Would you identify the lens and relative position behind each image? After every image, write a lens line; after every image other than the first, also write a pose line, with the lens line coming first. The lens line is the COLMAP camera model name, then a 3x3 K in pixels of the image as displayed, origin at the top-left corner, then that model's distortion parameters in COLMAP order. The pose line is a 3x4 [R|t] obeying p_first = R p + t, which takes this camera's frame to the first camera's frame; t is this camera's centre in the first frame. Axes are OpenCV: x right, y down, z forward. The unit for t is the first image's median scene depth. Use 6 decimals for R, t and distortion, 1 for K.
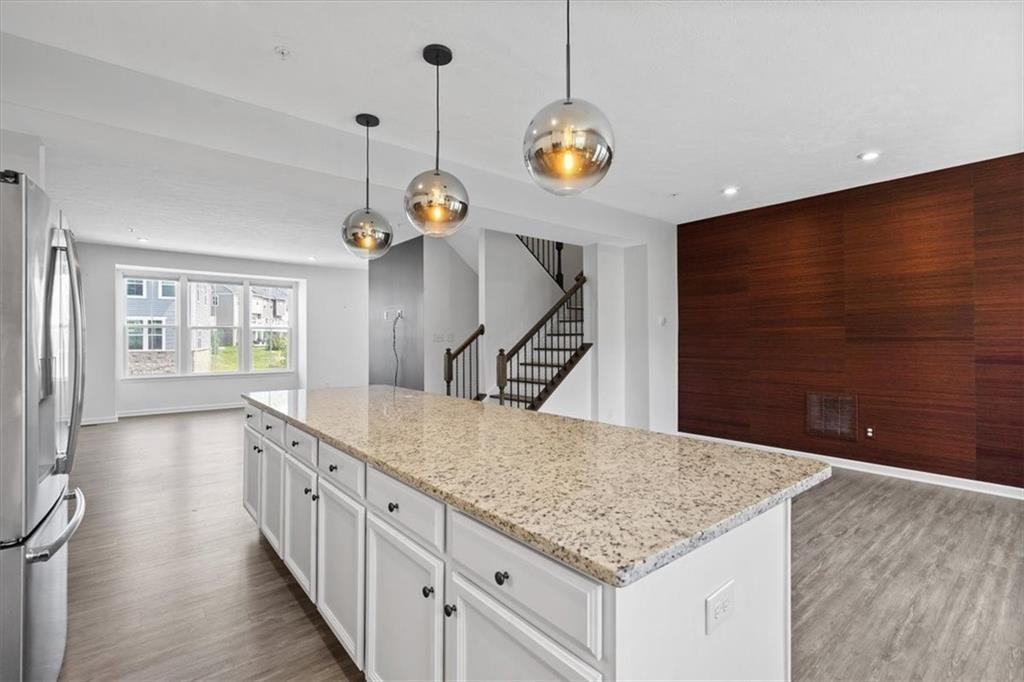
lens RADIAL K [[476.6, 0, 512.0], [0, 476.6, 341.0], [0, 0, 1]] dist [0.000140, -0.000024]
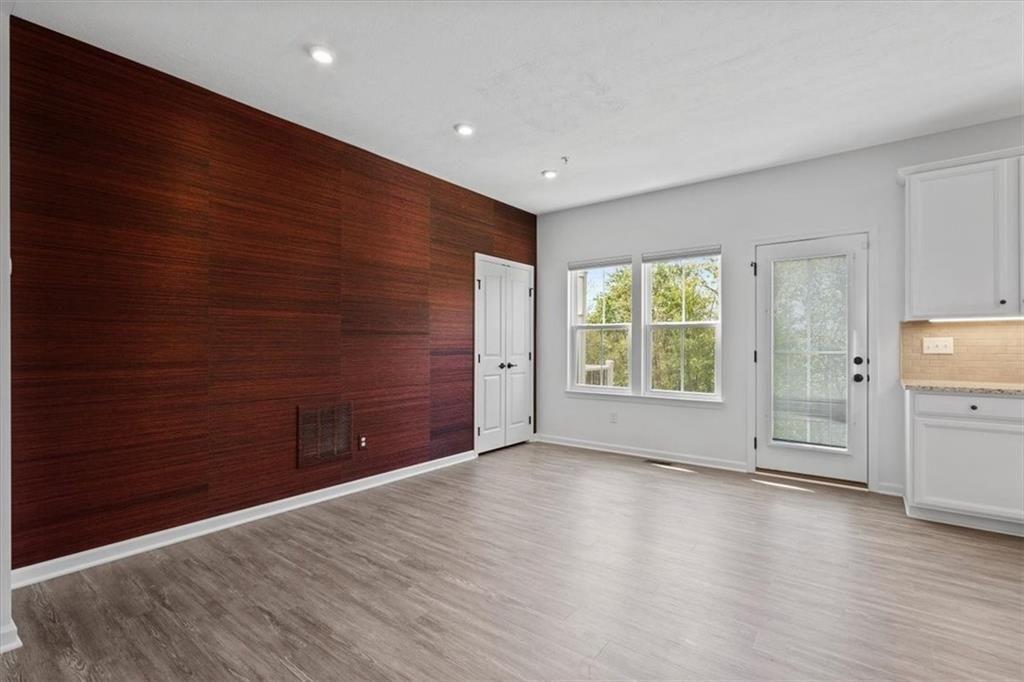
lens RADIAL K [[476.6, 0, 512.0], [0, 476.6, 341.0], [0, 0, 1]] dist [0.000140, -0.000024]
pose [[-0.236662, 0.004690, 0.971581, -0.144172], [-0.001865, 0.999984, -0.005281, 0.017221], [-0.971590, -0.003062, -0.236649, 1.006183]]
